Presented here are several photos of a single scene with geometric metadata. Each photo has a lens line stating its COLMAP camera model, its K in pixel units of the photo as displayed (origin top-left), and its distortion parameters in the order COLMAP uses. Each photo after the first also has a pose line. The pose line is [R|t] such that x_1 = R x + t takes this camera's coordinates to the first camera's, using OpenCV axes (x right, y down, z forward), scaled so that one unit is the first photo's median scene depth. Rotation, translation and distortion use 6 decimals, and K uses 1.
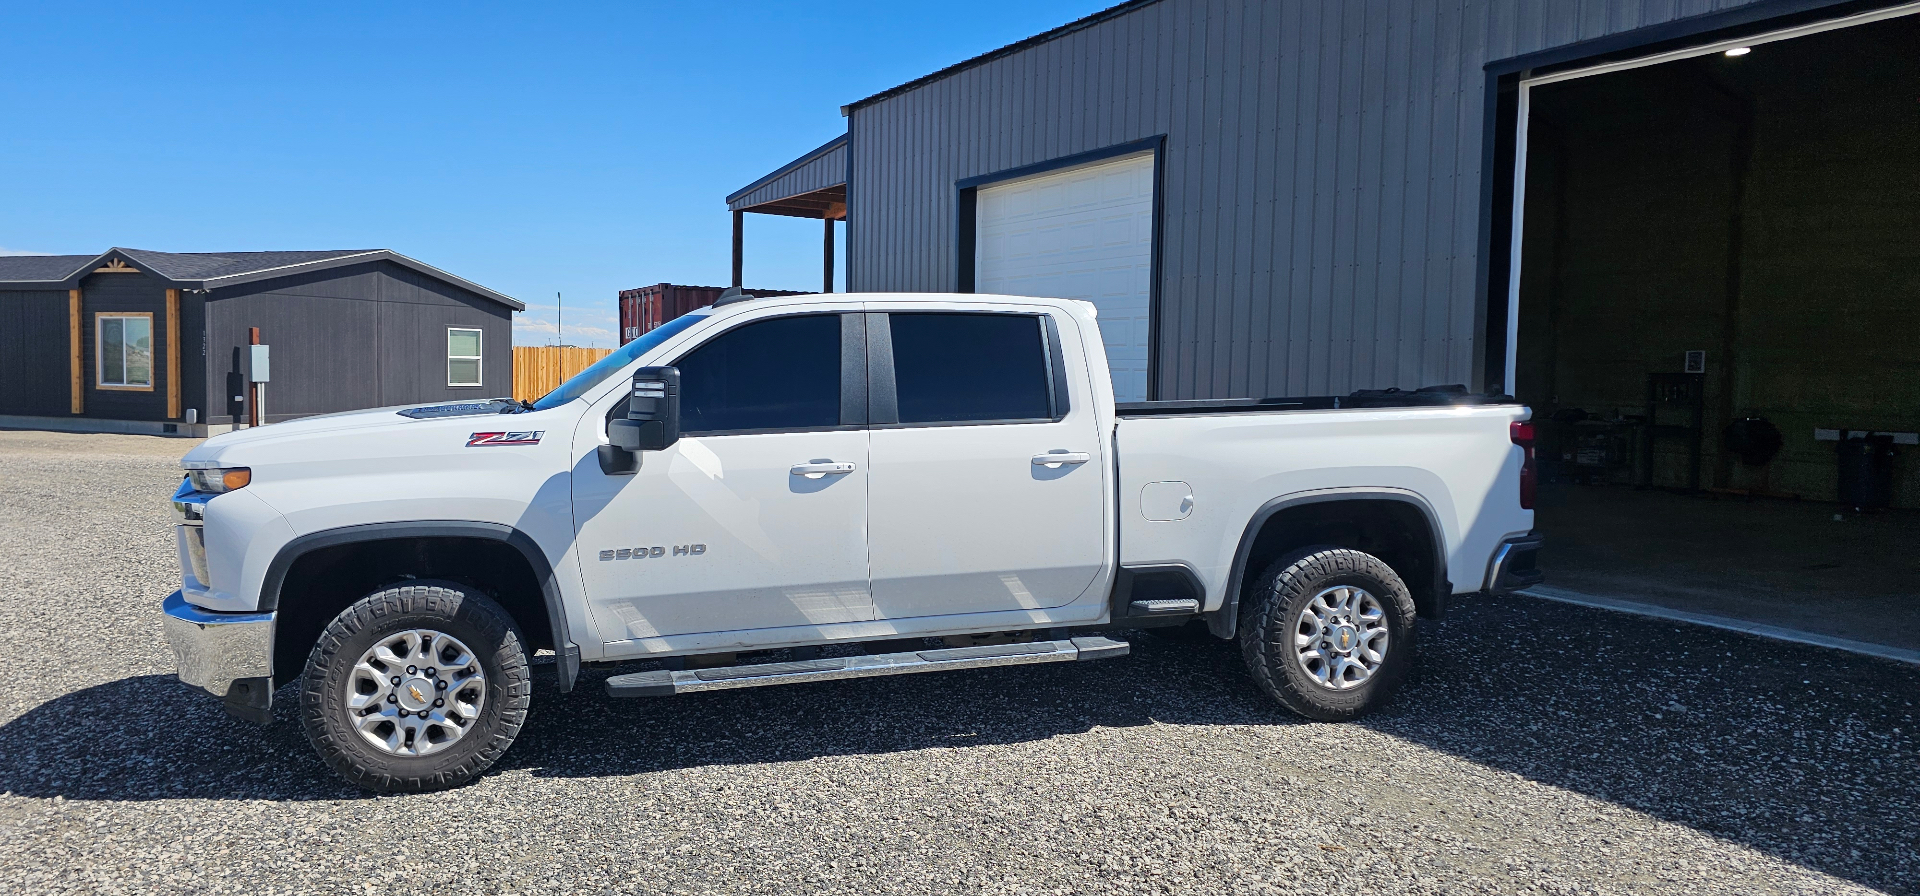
lens RADIAL K [[1277.4, 0, 973.3], [0, 1277.4, 435.3], [0, 0, 1]] dist [0.074197, -0.078369]
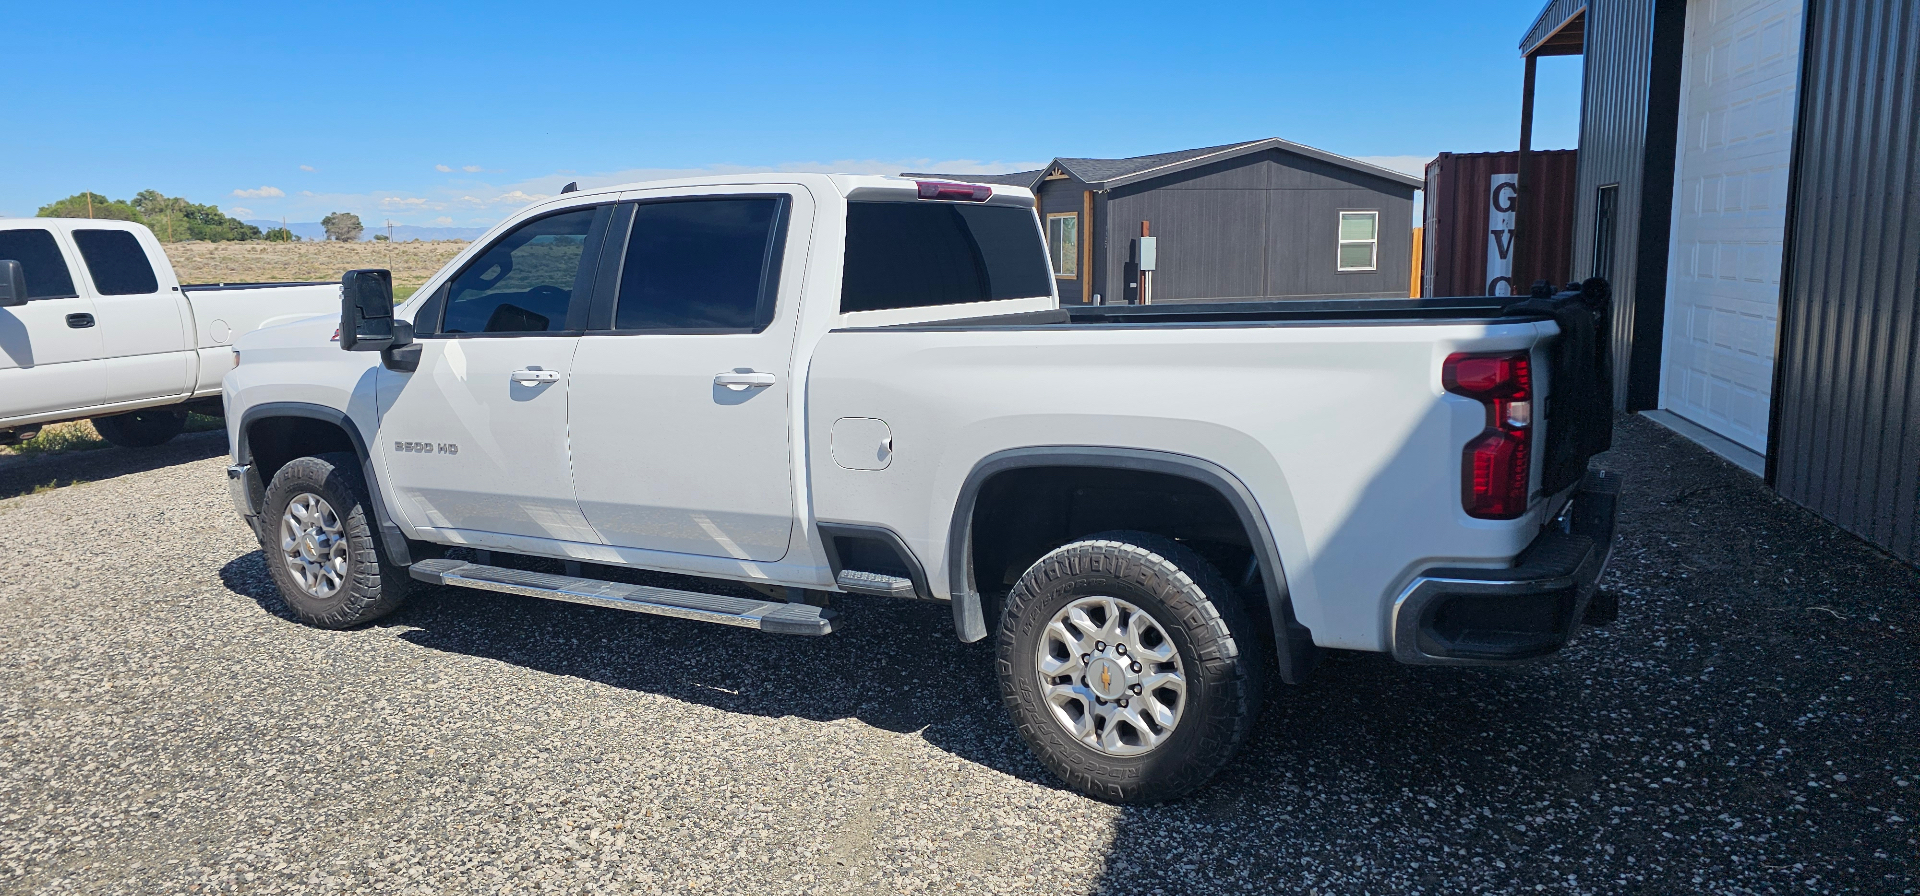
lens RADIAL K [[1277.4, 0, 973.3], [0, 1277.4, 435.3], [0, 0, 1]] dist [0.074197, -0.078369]
pose [[0.686630, 0.083653, -0.722178, 0.693037], [-0.016739, 0.994914, 0.099331, -0.026336], [0.726814, -0.056115, 0.684538, 0.512558]]
